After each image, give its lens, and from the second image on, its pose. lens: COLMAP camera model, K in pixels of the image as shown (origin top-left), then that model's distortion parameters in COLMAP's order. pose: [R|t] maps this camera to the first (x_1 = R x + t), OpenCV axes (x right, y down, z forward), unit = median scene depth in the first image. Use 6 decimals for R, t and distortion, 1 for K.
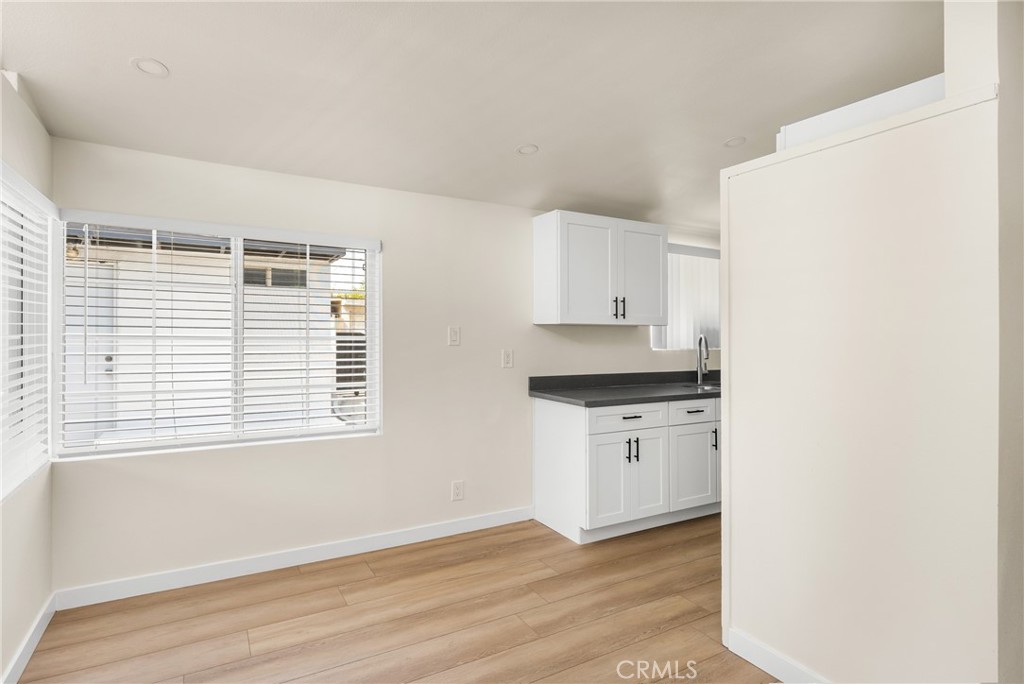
lens RADIAL K [[537.5, 0, 512.0], [0, 537.5, 342.0], [0, 0, 1]] dist [-0.002953, -0.000442]
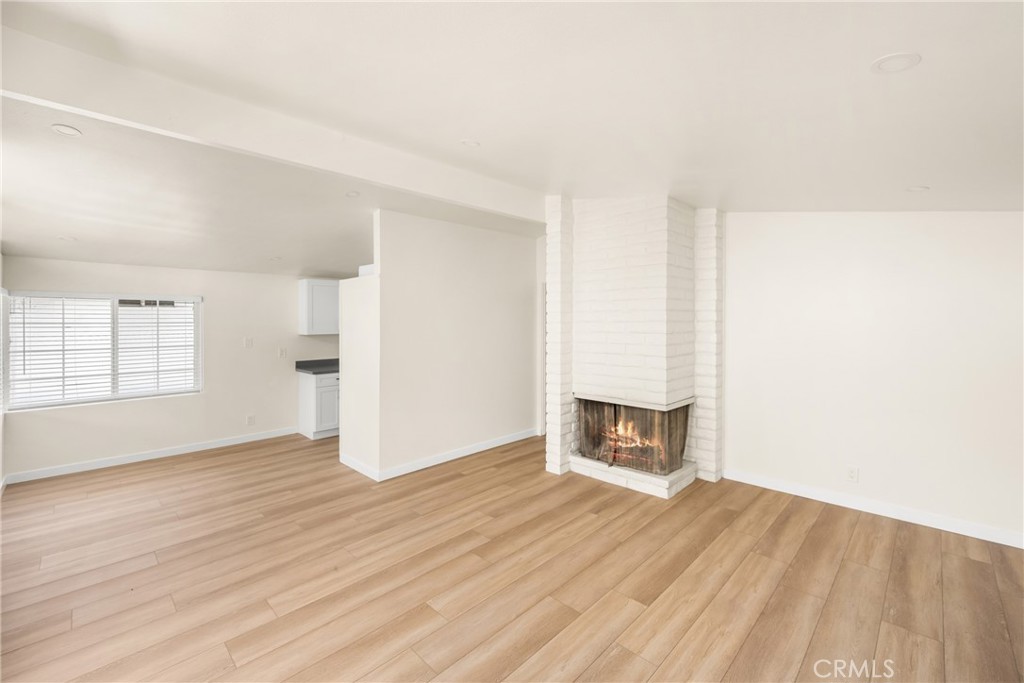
lens RADIAL K [[437.6, 0, 529.1], [0, 437.6, 322.6], [0, 0, 1]] dist [0.000593, 0.000200]
pose [[0.964012, -0.015237, 0.265422, 0.496385], [0.017766, 0.999817, -0.007129, -0.057367], [-0.265265, 0.011588, 0.964106, -0.892525]]
